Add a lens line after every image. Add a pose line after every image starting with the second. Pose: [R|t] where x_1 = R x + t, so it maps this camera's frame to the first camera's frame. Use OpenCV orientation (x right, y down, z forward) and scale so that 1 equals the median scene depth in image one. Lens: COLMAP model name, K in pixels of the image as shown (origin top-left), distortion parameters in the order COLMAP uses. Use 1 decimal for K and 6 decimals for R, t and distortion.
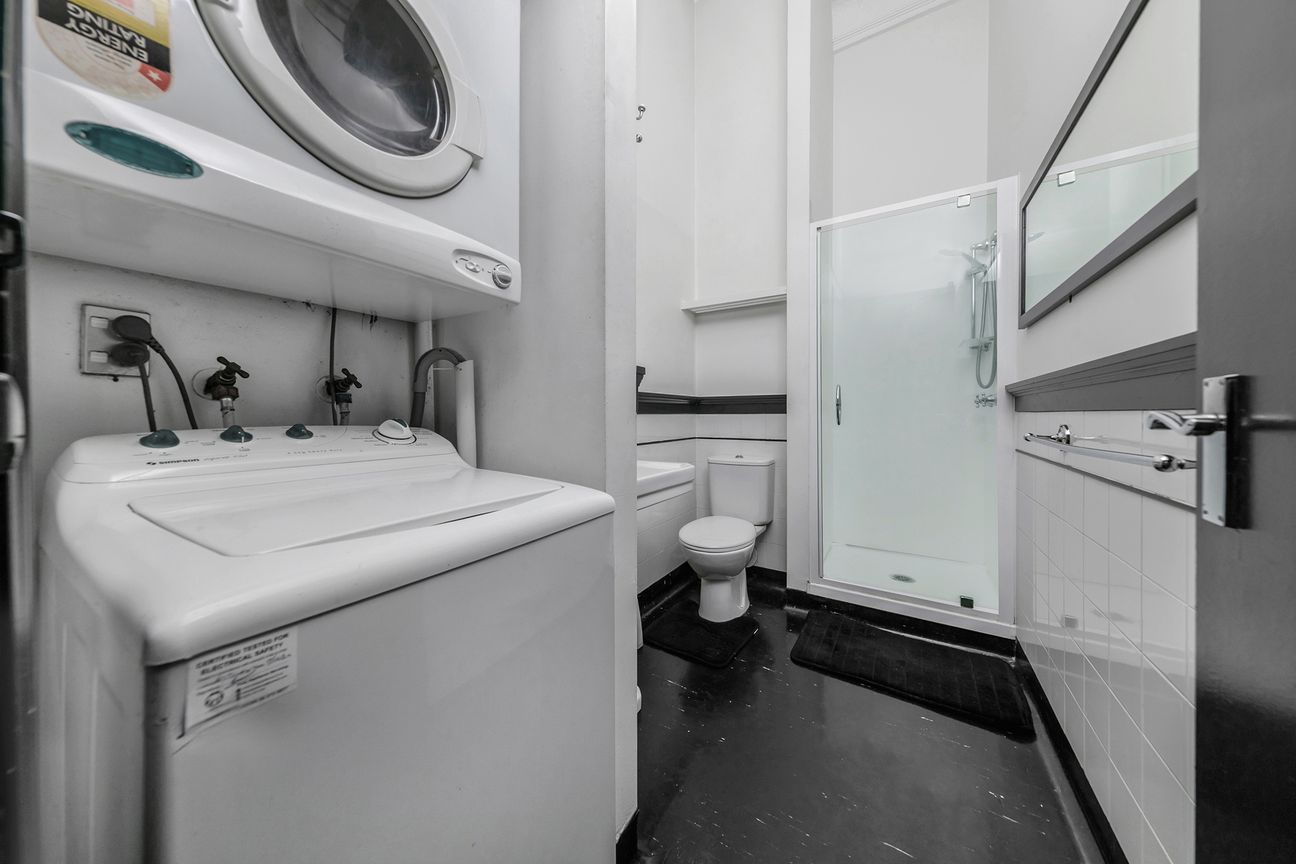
lens RADIAL K [[412.8, 0, 645.6], [0, 412.8, 417.5], [0, 0, 1]] dist [-0.000288, -0.000022]
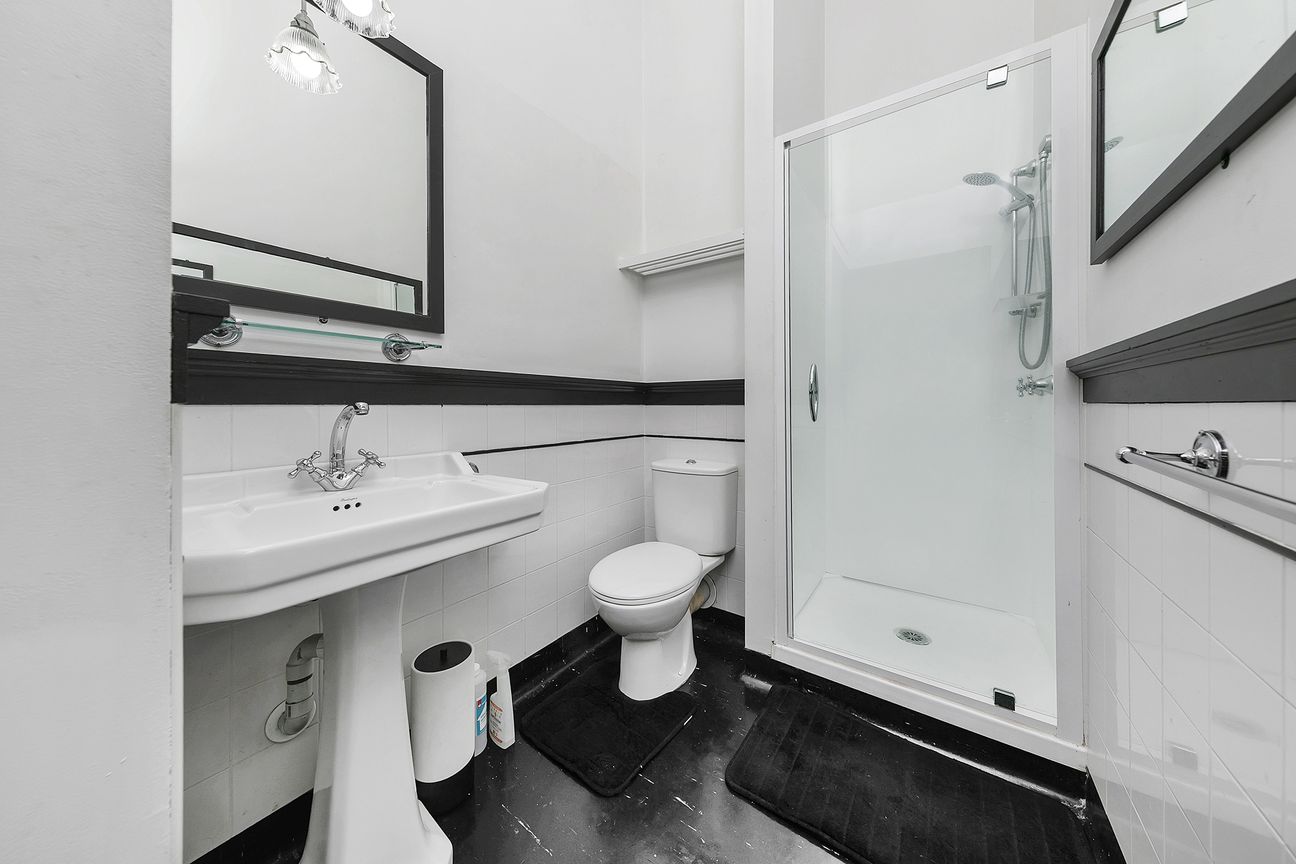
lens RADIAL K [[419.6, 0, 651.8], [0, 419.6, 405.0], [0, 0, 1]] dist [0.001083, 0.000157]
pose [[0.998873, 0.001751, -0.047425, 0.229890], [-0.002110, 0.999969, -0.007524, -0.003417], [0.047410, 0.007616, 0.998846, 0.280241]]
